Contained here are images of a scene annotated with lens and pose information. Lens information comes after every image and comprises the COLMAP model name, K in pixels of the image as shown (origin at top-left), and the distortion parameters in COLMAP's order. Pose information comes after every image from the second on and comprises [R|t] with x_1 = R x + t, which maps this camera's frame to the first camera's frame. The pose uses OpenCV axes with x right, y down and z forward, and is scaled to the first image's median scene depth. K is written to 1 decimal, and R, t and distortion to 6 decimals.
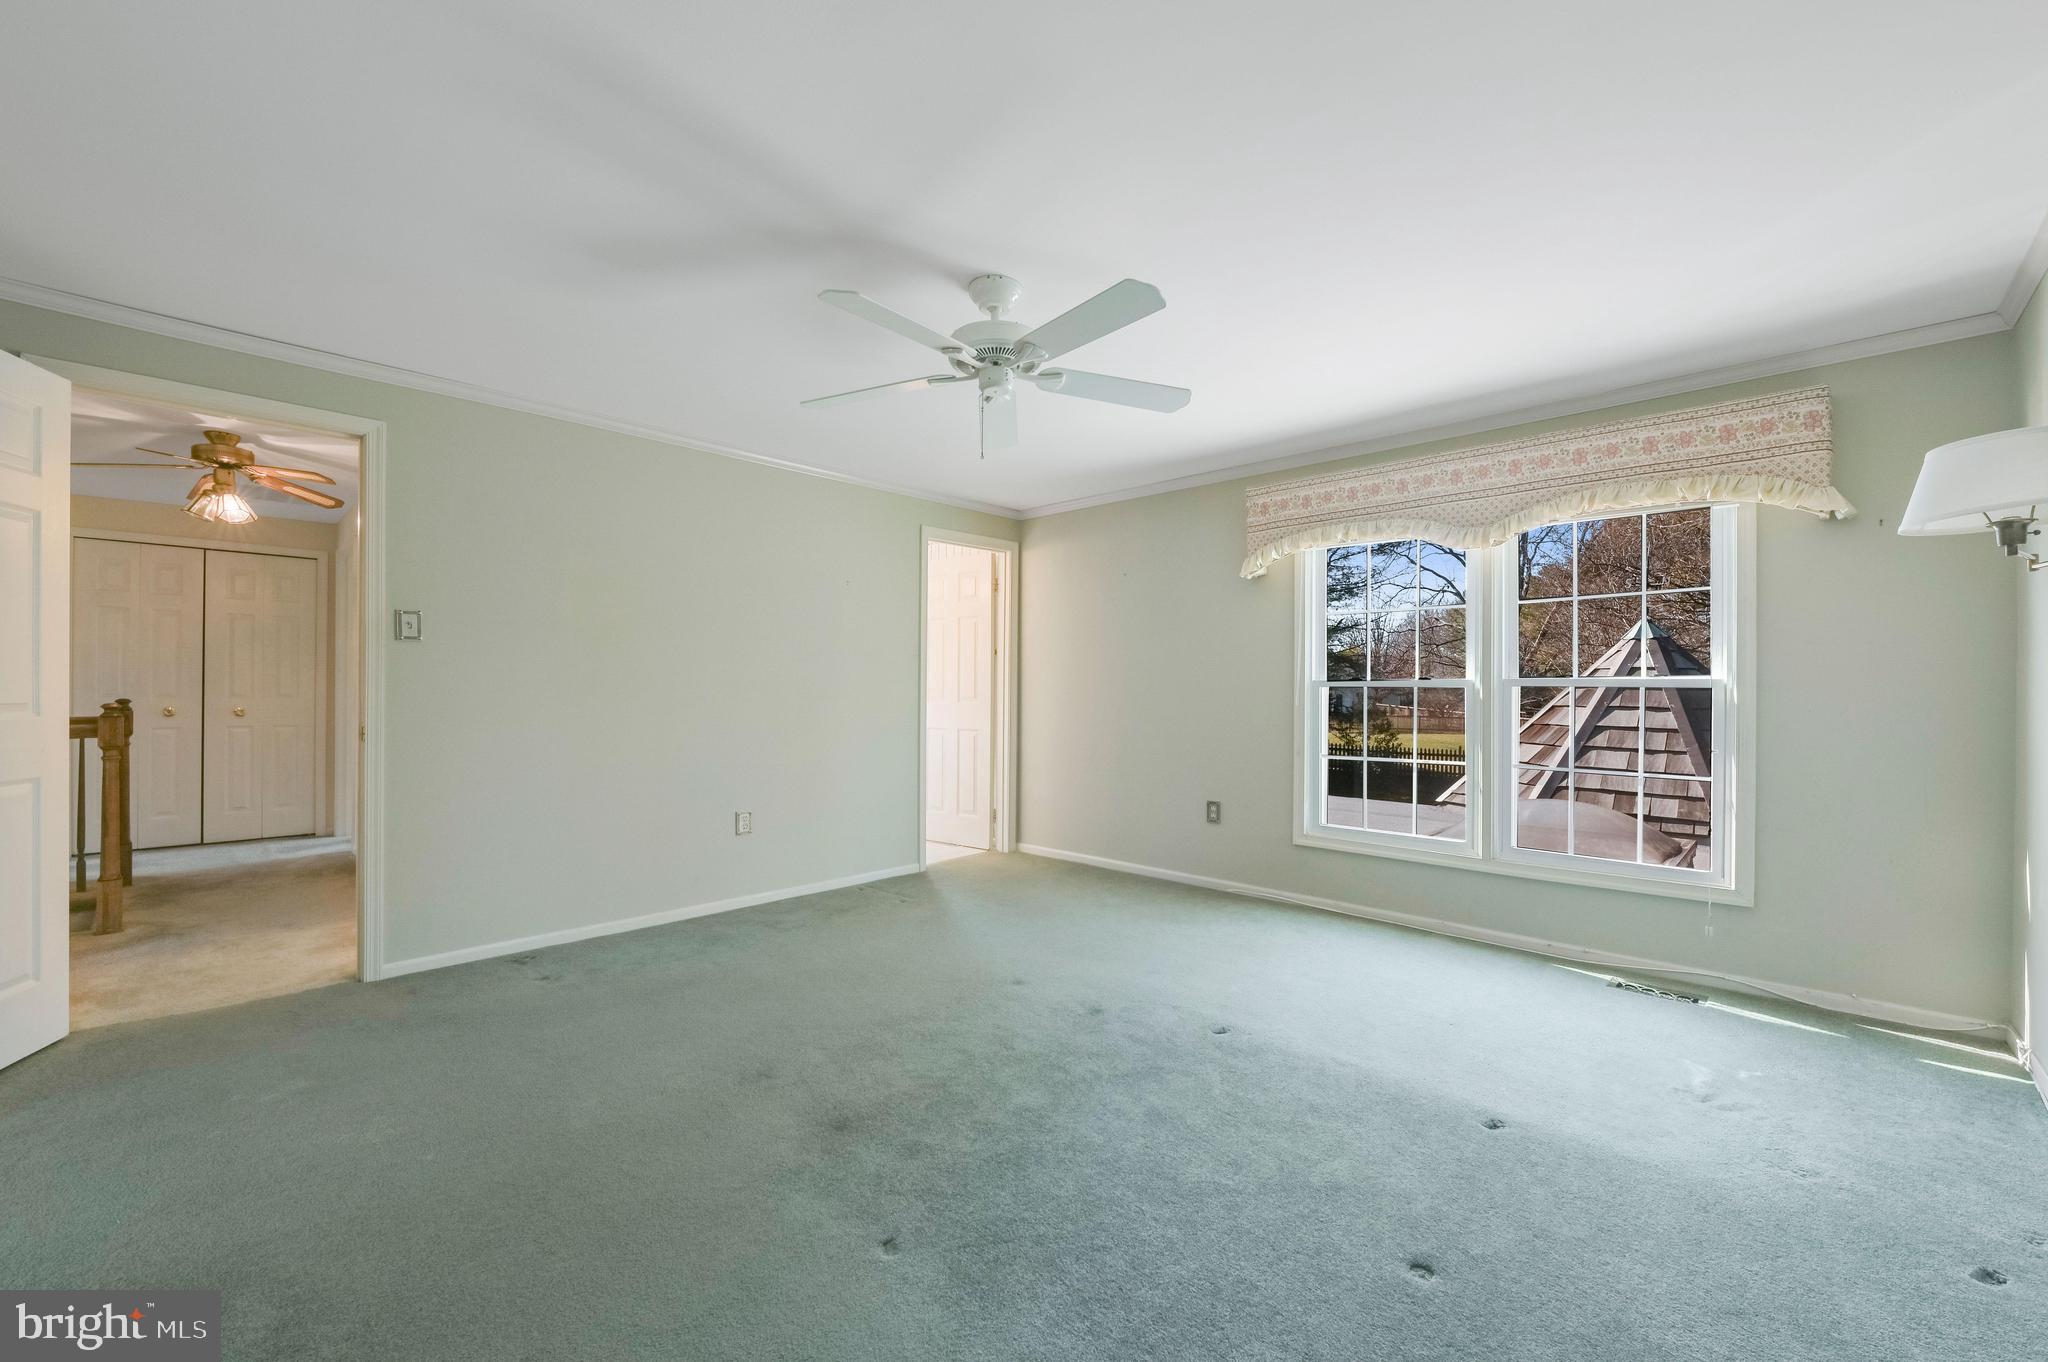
lens RADIAL K [[834.3, 0, 1026.7], [0, 834.3, 687.3], [0, 0, 1]] dist [-0.008015, -0.000516]
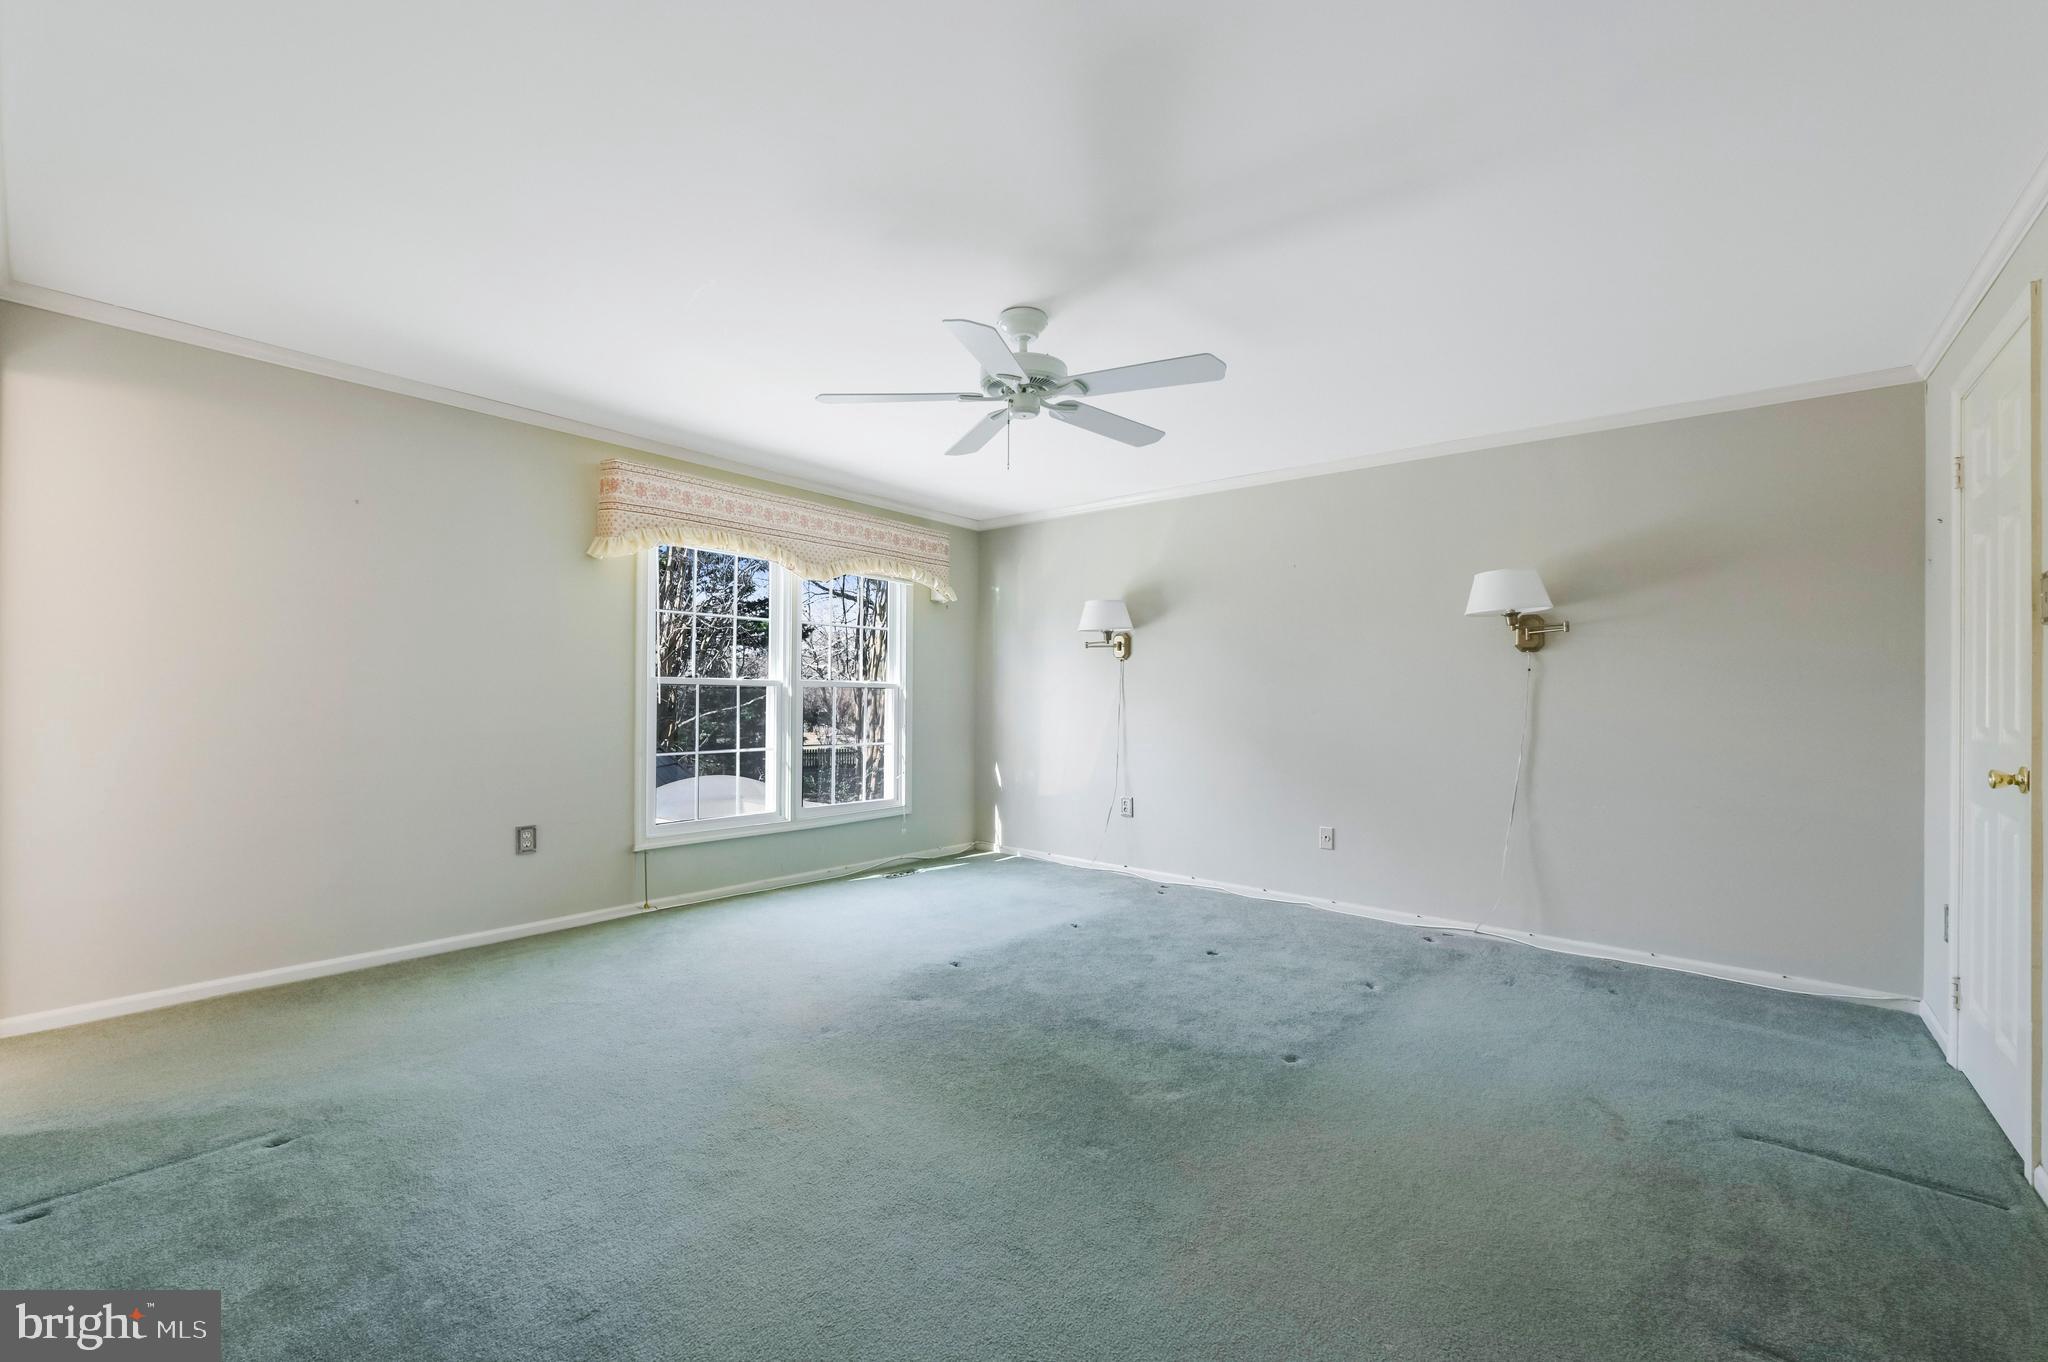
lens RADIAL K [[834.3, 0, 1025.9], [0, 834.3, 682.1], [0, 0, 1]] dist [-0.008015, -0.000516]
pose [[-0.084547, 0.010841, 0.996360, -0.735017], [-0.014678, 0.999819, -0.012124, 0.002907], [-0.996311, -0.015650, -0.084373, 0.724068]]
